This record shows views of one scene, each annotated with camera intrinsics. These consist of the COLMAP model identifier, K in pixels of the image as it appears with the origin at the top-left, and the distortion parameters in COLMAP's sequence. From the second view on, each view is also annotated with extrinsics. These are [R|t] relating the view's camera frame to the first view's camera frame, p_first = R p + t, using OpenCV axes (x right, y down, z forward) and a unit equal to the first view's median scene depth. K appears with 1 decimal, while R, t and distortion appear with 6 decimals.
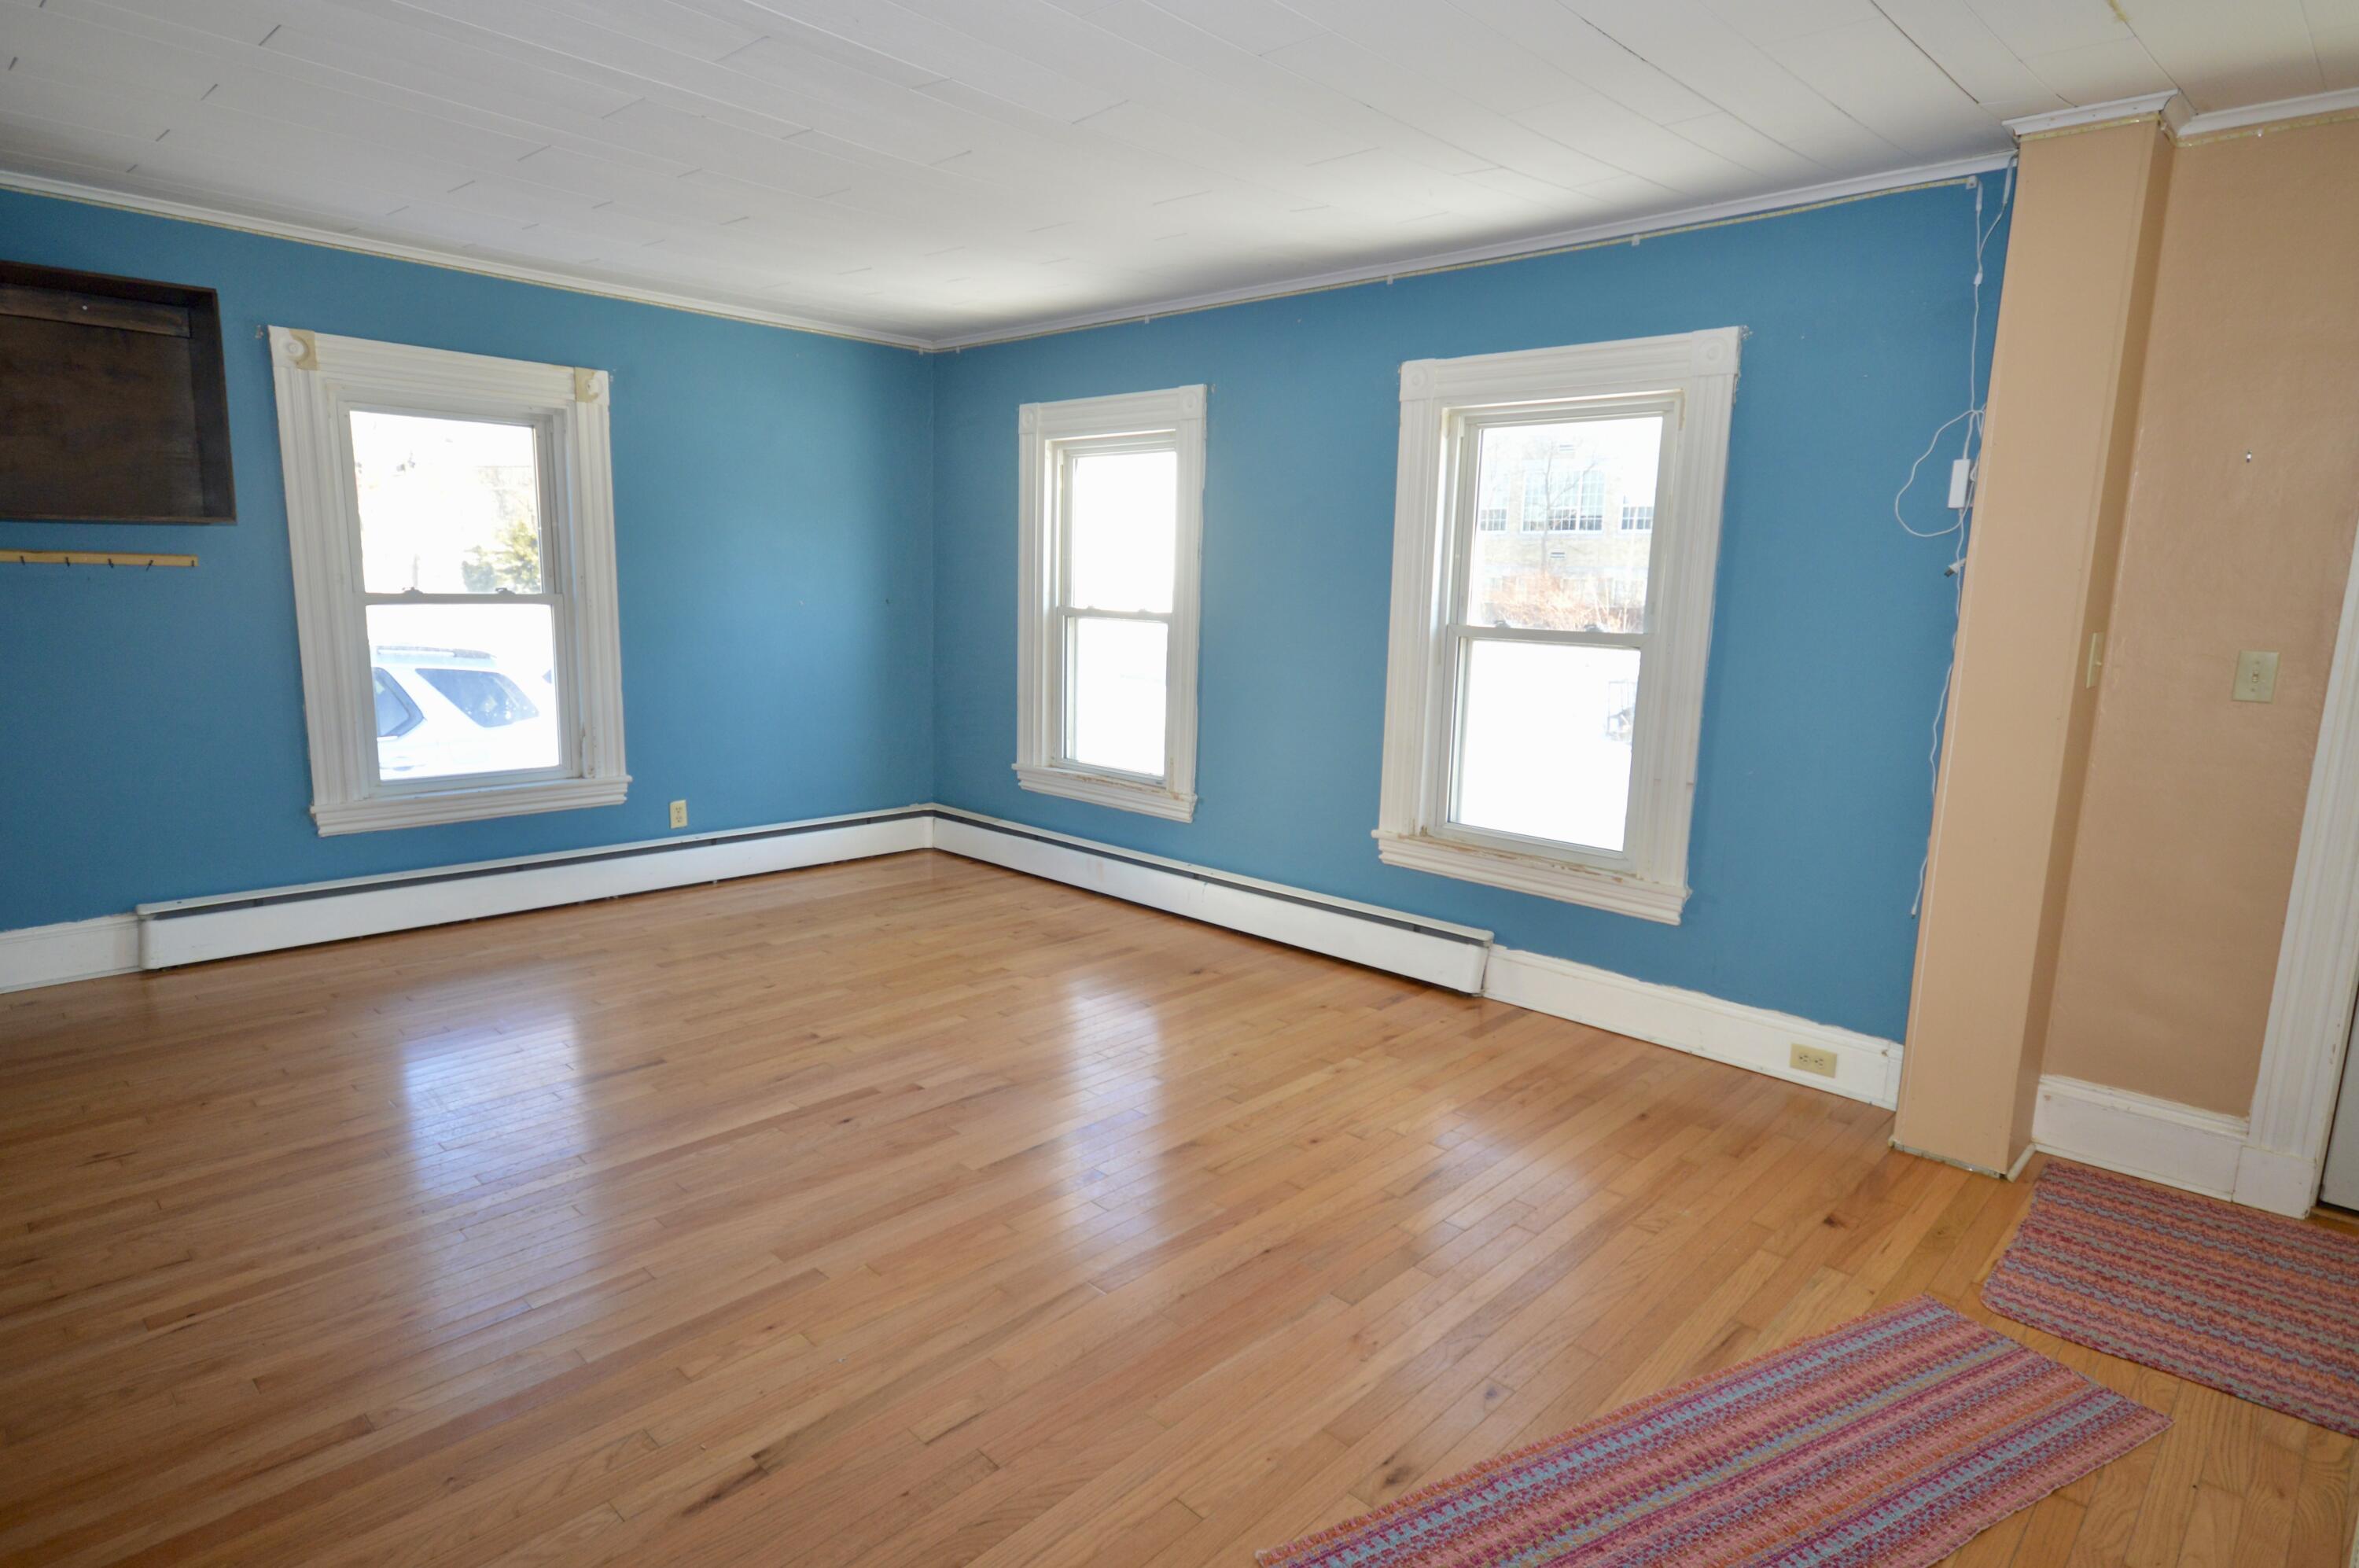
lens RADIAL K [[1291.3, 0, 1179.5], [0, 1291.3, 784.0], [0, 0, 1]] dist [0.012771, -0.000938]
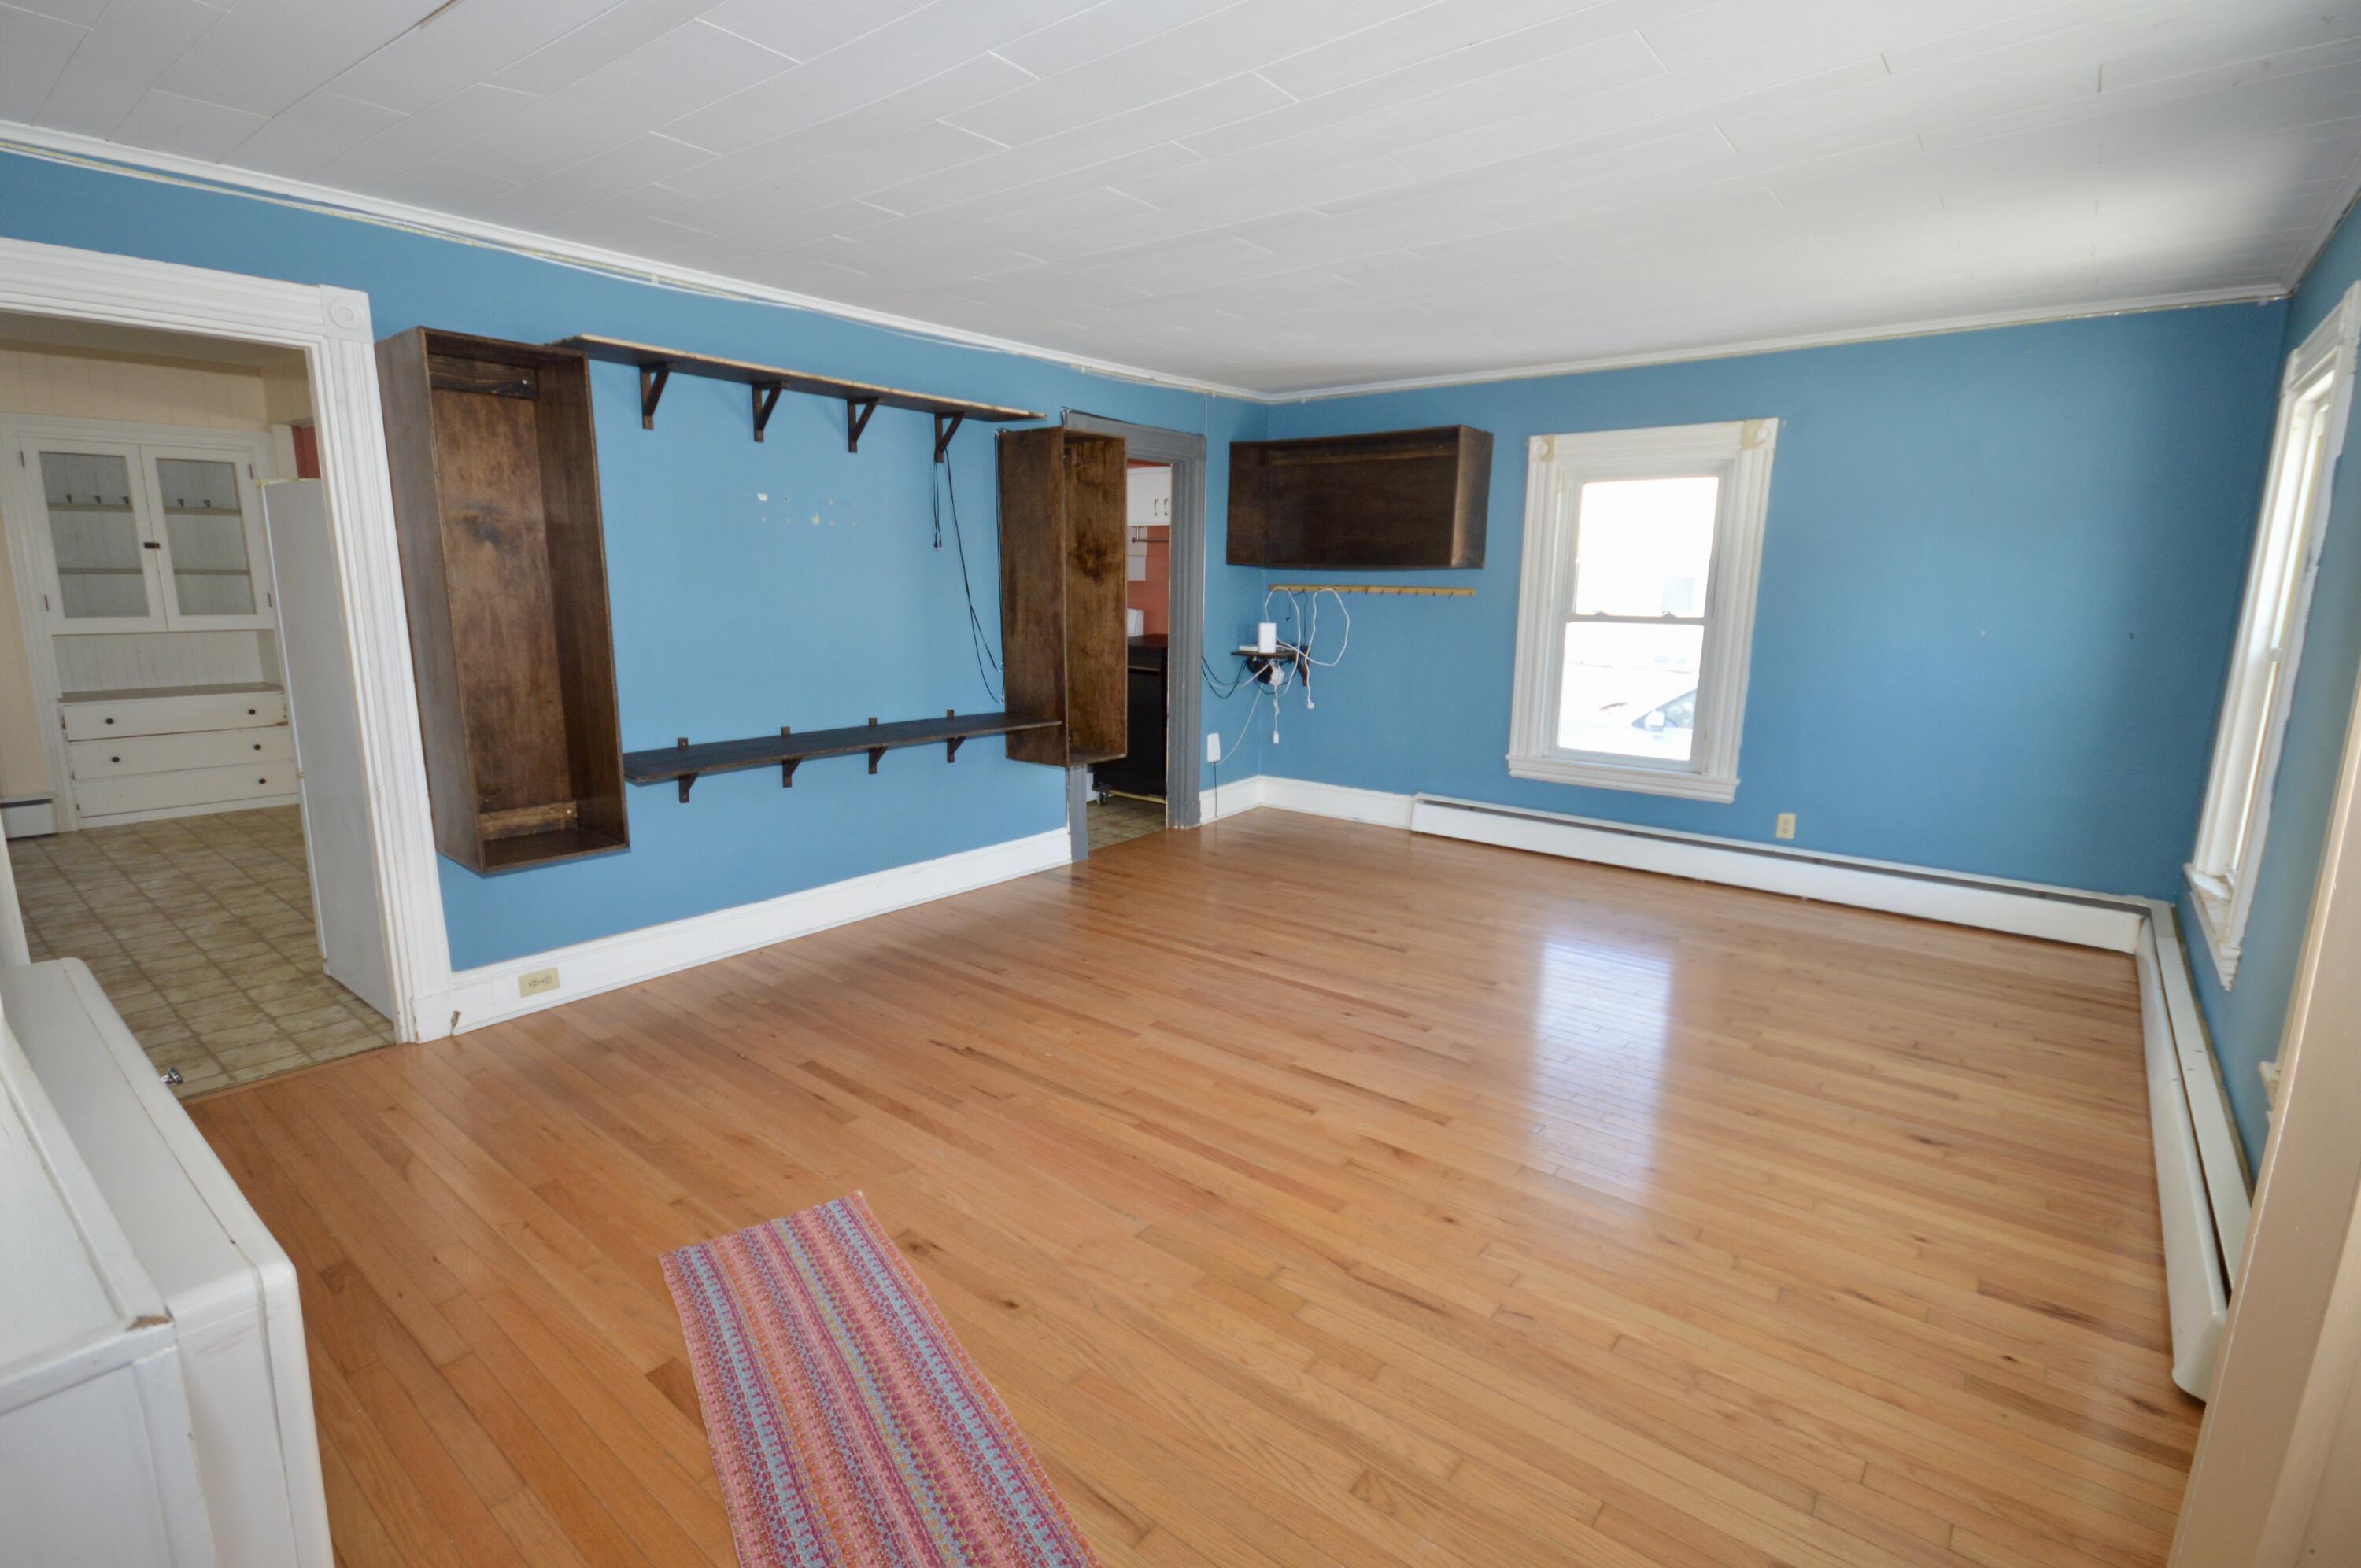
lens RADIAL K [[1098.8, 0, 1150.3], [0, 1098.8, 787.7], [0, 0, 1]] dist [0.014540, 0.000483]
pose [[0.065985, 0.166031, -0.983910, 0.592706], [-0.166118, 0.974127, 0.153239, -0.075711], [0.983896, 0.153334, 0.091859, 0.501290]]
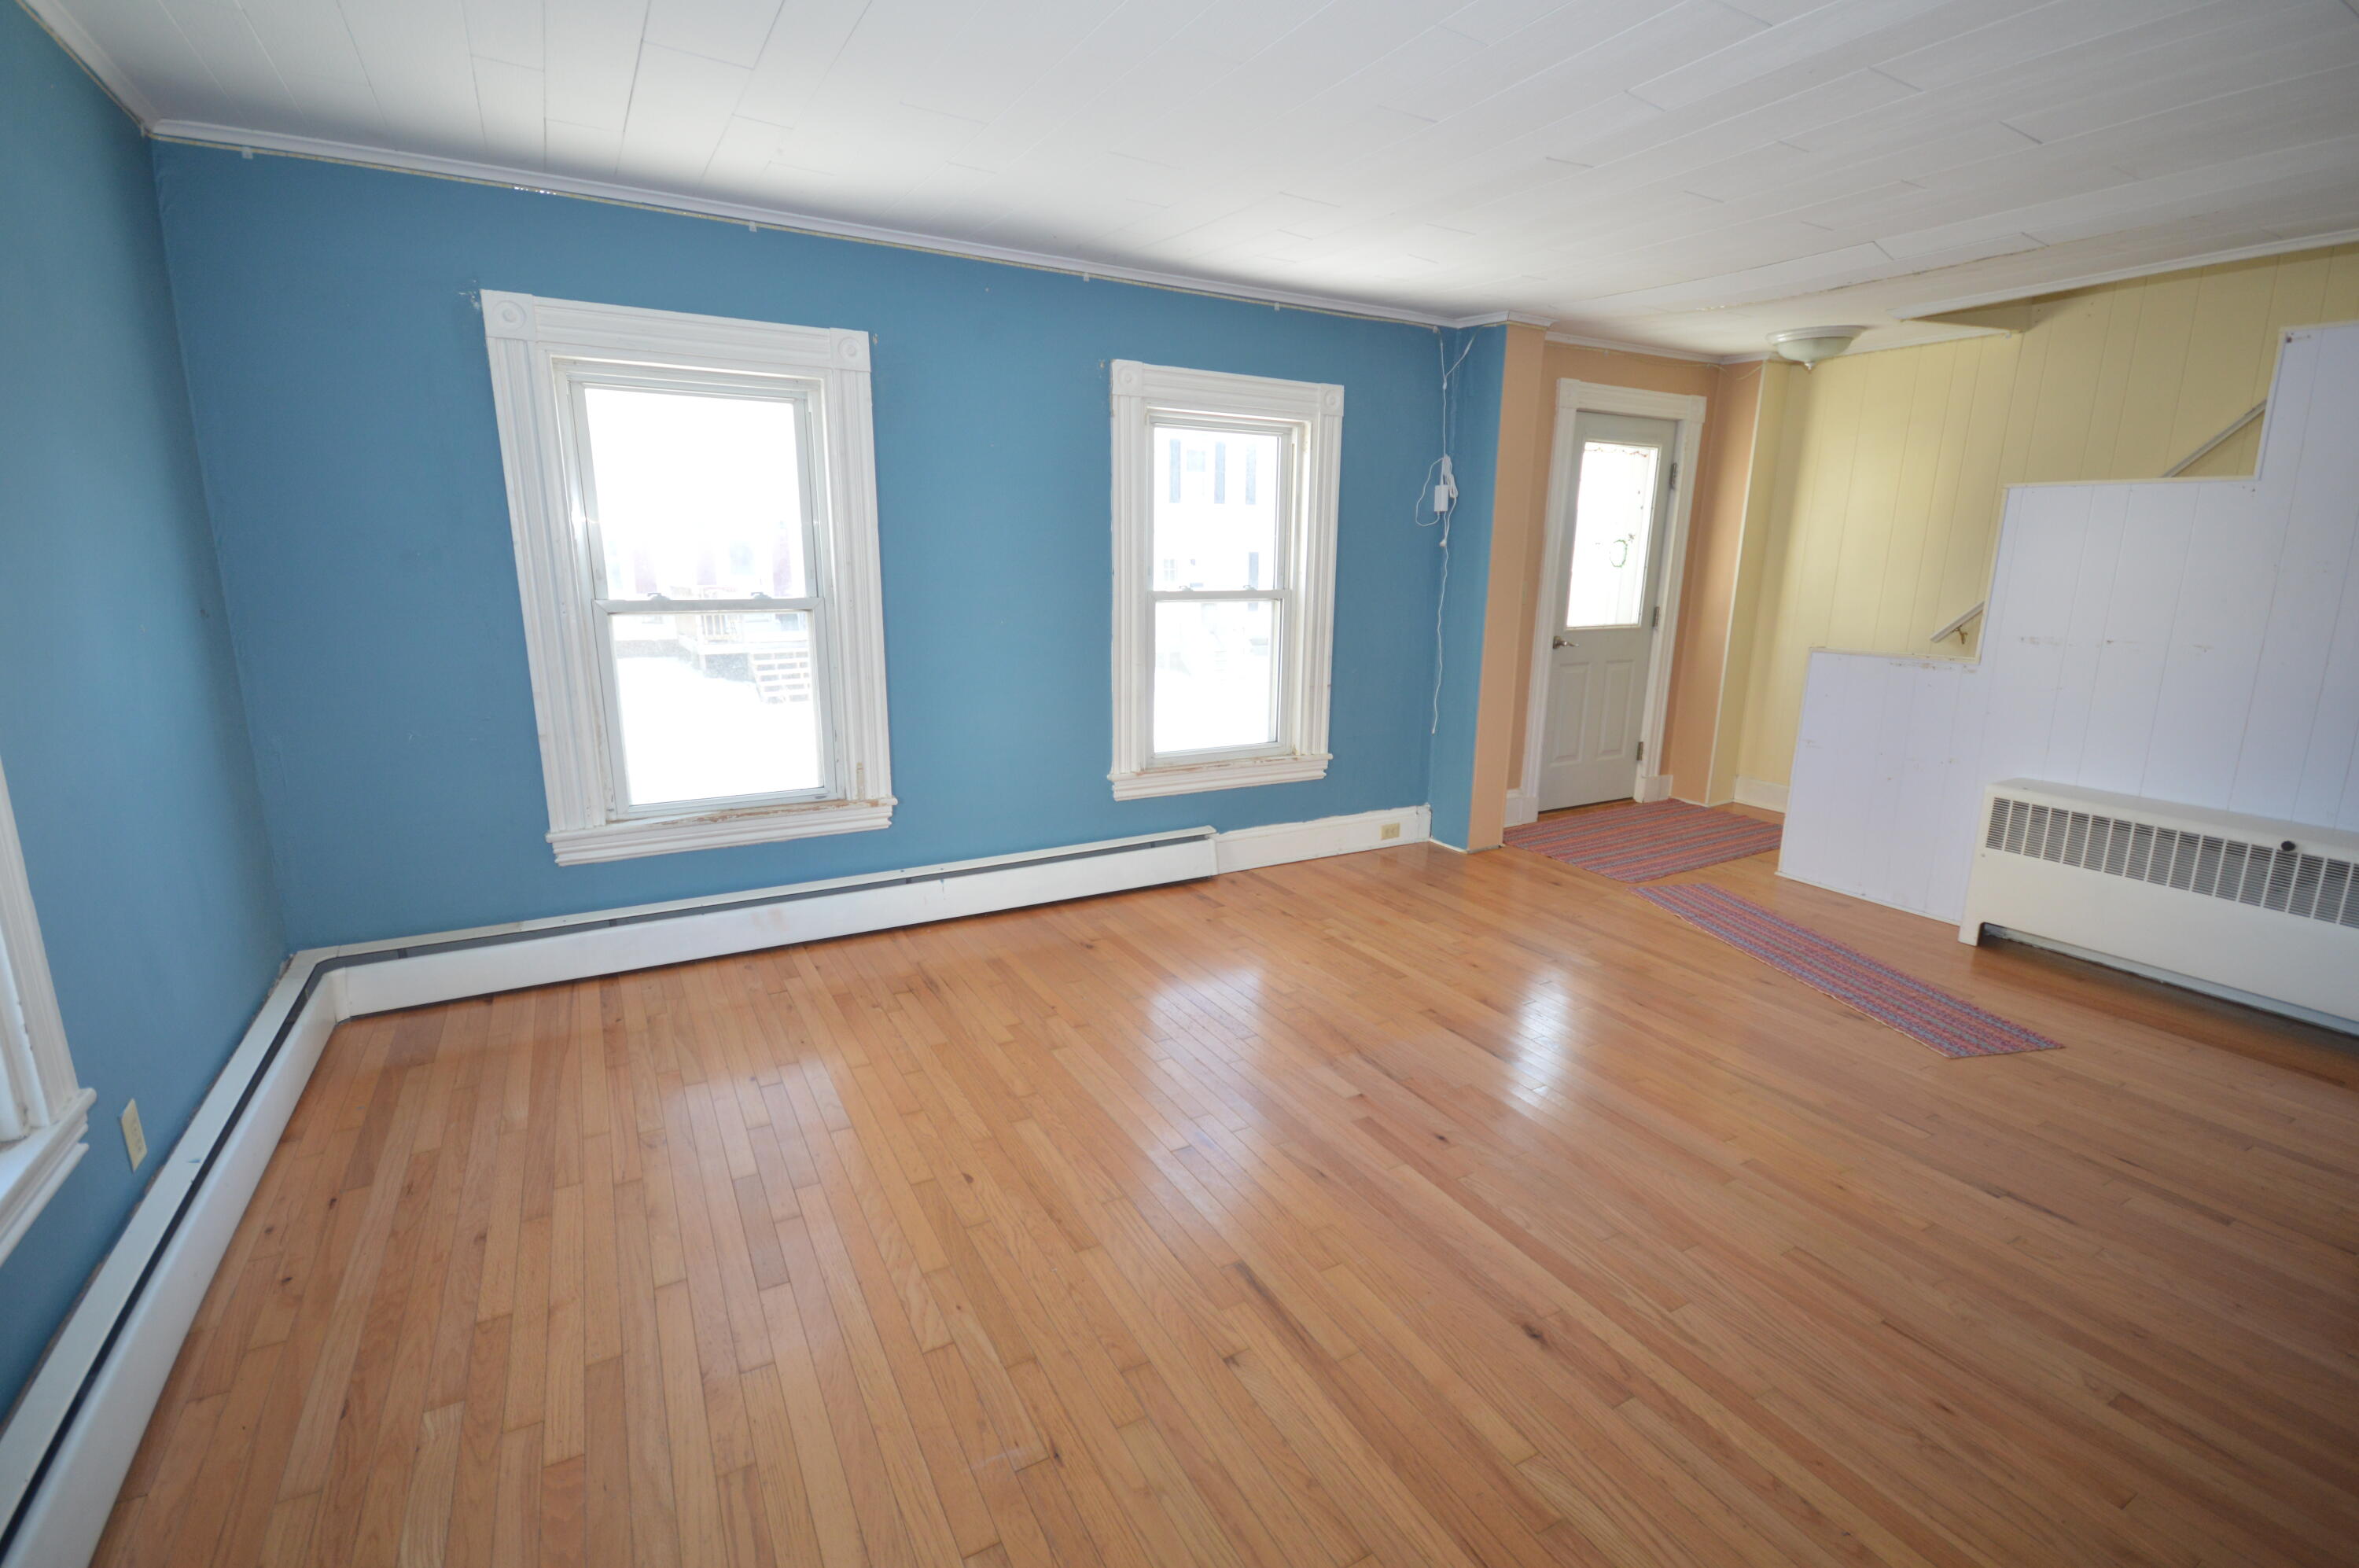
lens RADIAL K [[1049.4, 0, 1166.2], [0, 1049.4, 791.6], [0, 0, 1]] dist [0.009157, -0.011896]
pose [[0.293710, -0.235871, 0.926336, -0.746536], [0.150127, 0.968434, 0.198990, -0.137059], [-0.944032, 0.080623, 0.319850, 0.693789]]
